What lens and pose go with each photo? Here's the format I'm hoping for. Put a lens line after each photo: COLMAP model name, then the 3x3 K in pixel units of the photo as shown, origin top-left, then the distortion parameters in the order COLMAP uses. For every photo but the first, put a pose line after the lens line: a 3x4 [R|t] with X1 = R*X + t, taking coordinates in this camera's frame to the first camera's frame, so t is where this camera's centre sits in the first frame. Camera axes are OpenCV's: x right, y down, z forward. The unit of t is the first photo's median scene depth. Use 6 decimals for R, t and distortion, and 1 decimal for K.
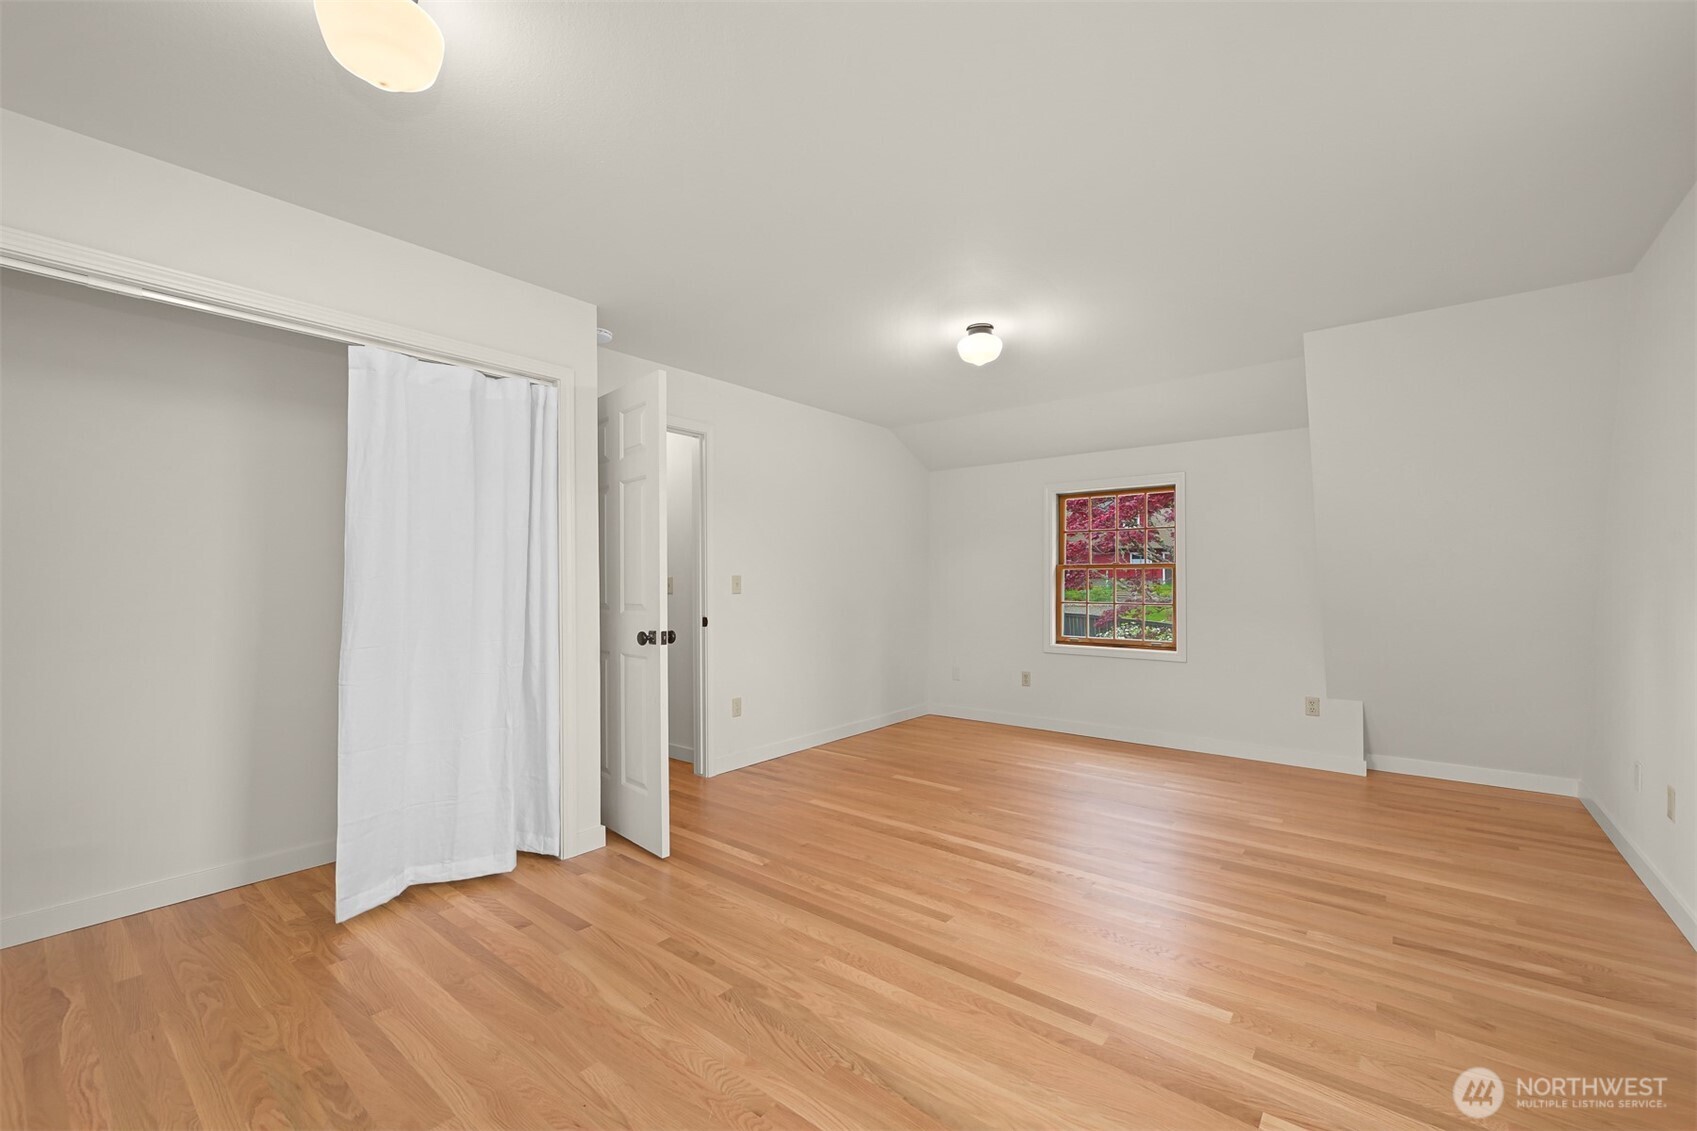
lens RADIAL K [[679.2, 0, 855.1], [0, 679.2, 572.6], [0, 0, 1]] dist [-0.000356, 0.001069]
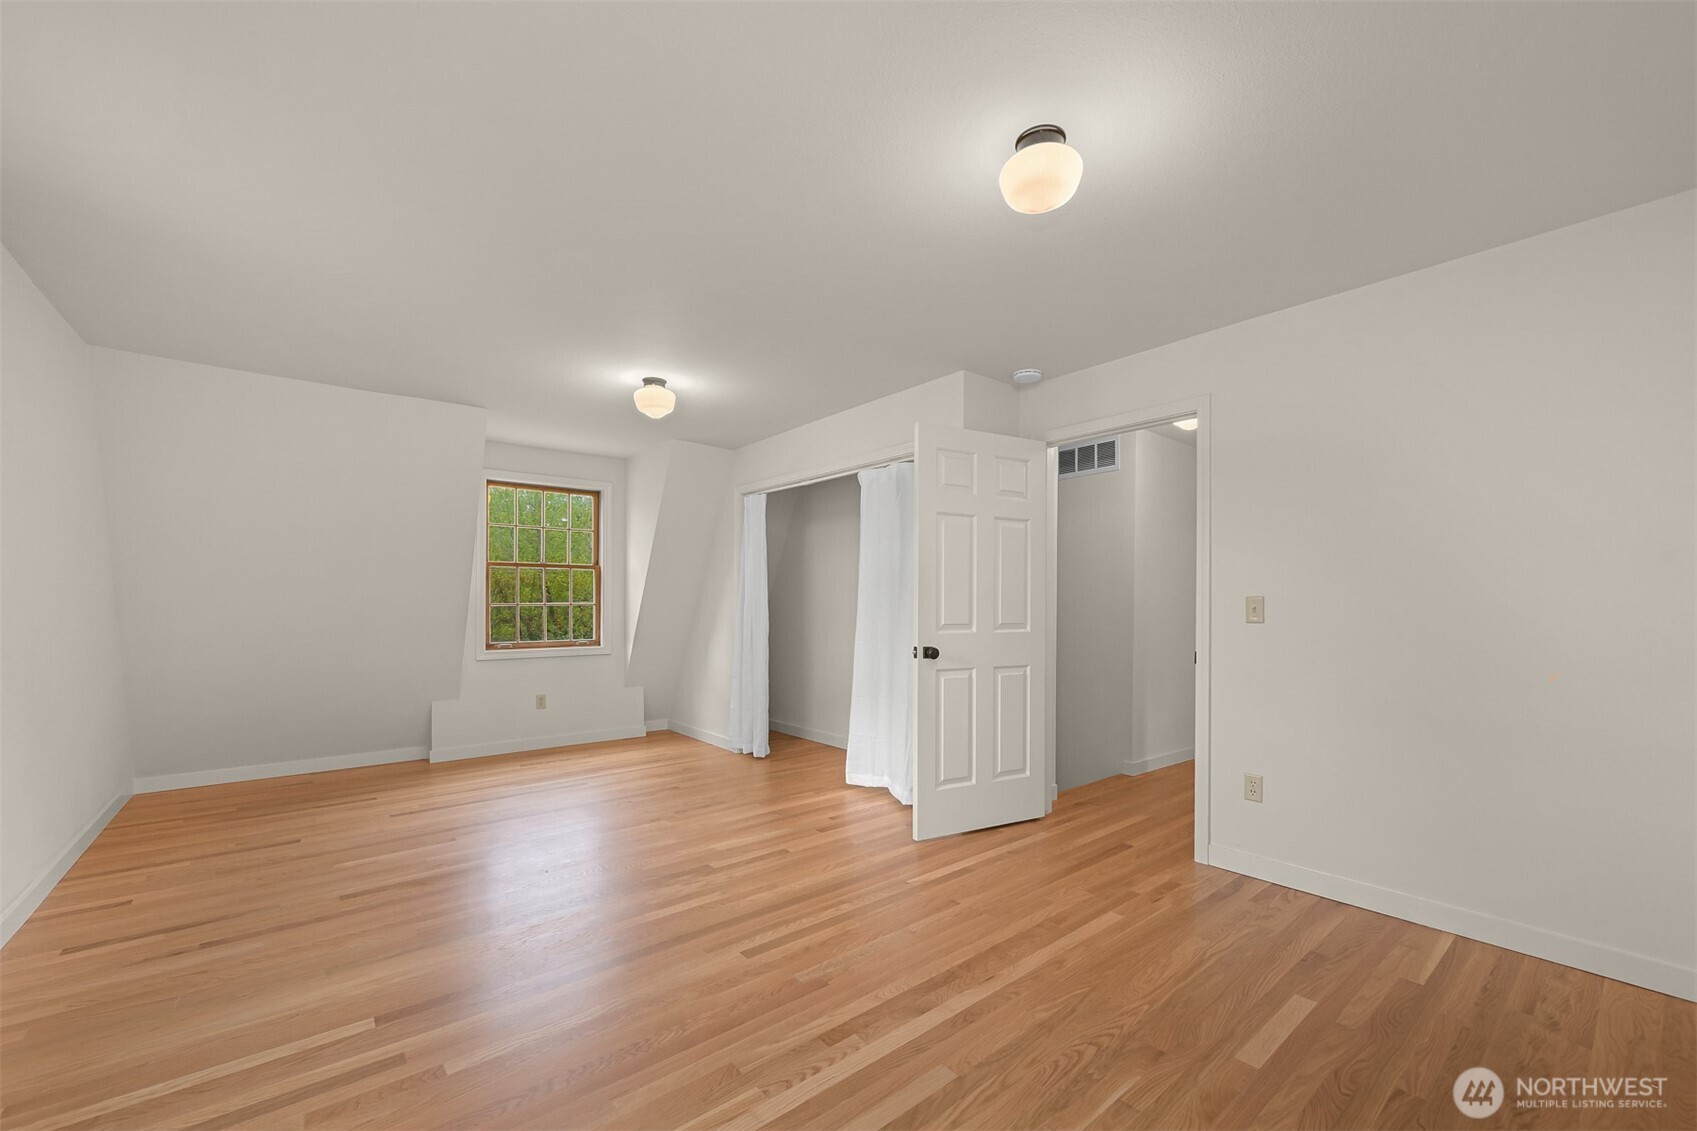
lens RADIAL K [[679.2, 0, 853.2], [0, 679.2, 597.8], [0, 0, 1]] dist [-0.000356, 0.001069]
pose [[-0.190370, -0.001941, -0.981710, 0.873635], [0.011041, 0.999931, -0.004118, 0.006657], [0.981650, -0.011623, -0.190335, 1.108254]]
